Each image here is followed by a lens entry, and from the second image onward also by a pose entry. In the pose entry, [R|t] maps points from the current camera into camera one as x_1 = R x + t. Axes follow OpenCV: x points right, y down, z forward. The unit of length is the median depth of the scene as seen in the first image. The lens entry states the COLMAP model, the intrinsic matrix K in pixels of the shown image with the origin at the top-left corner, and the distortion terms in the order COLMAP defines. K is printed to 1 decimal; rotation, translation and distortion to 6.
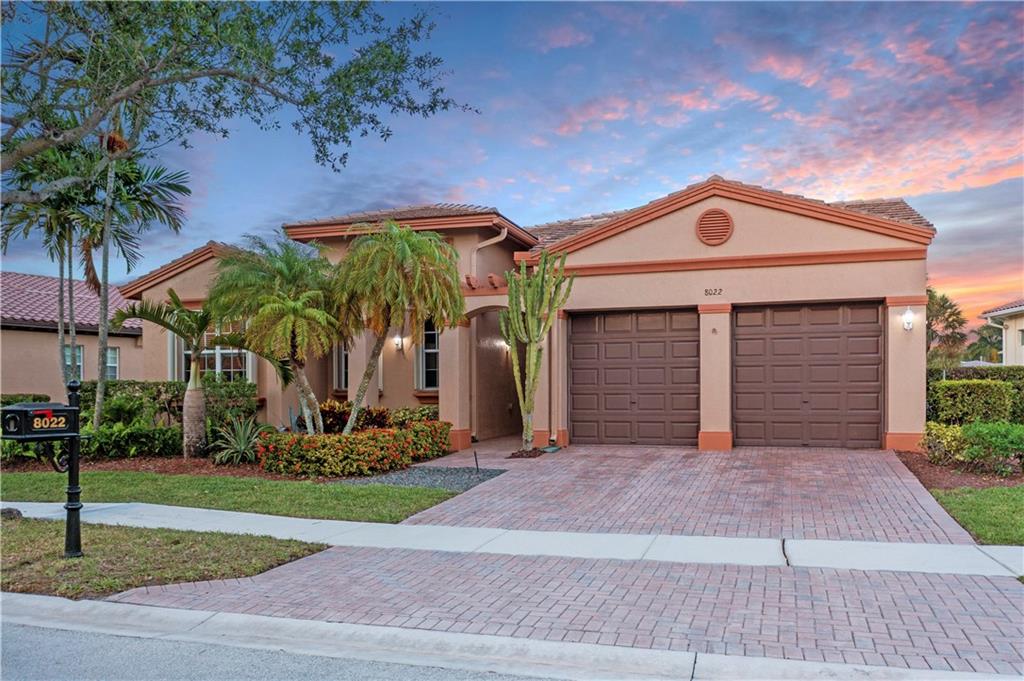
lens RADIAL K [[837.6, 0, 509.4], [0, 837.6, 390.7], [0, 0, 1]] dist [-0.008939, -0.000859]
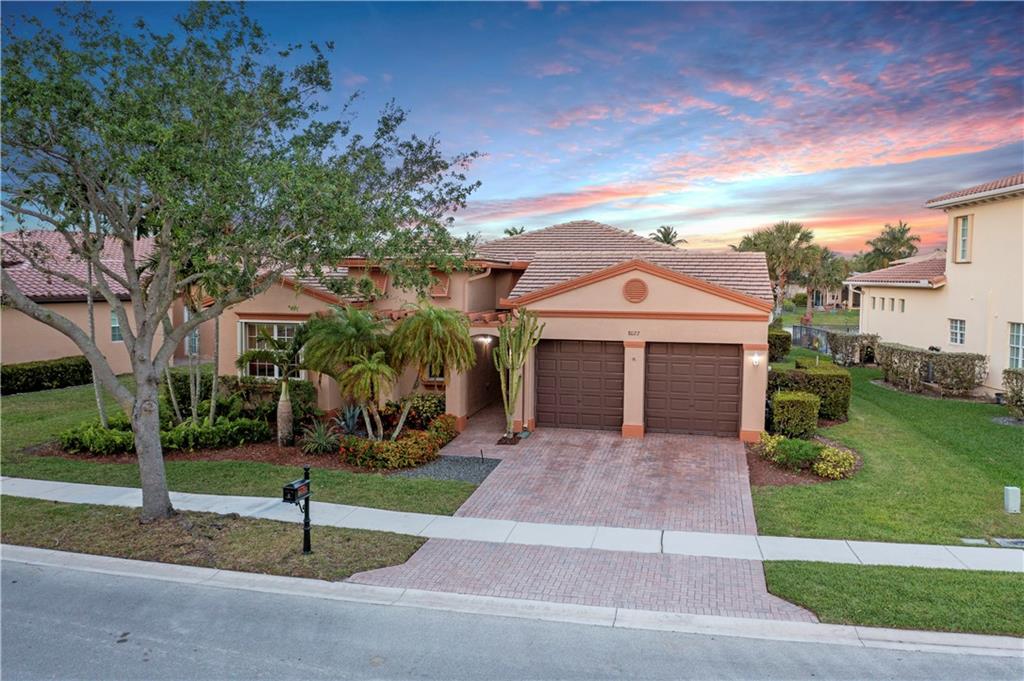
lens RADIAL K [[805.9, 0, 512.0], [0, 805.9, 340.5], [0, 0, 1]] dist [-0.012069, 0.008274]
pose [[0.996587, 0.003215, 0.082486, -0.102697], [-0.009678, 0.996901, 0.078070, -0.235720], [-0.081980, -0.078602, 0.993530, -0.460445]]
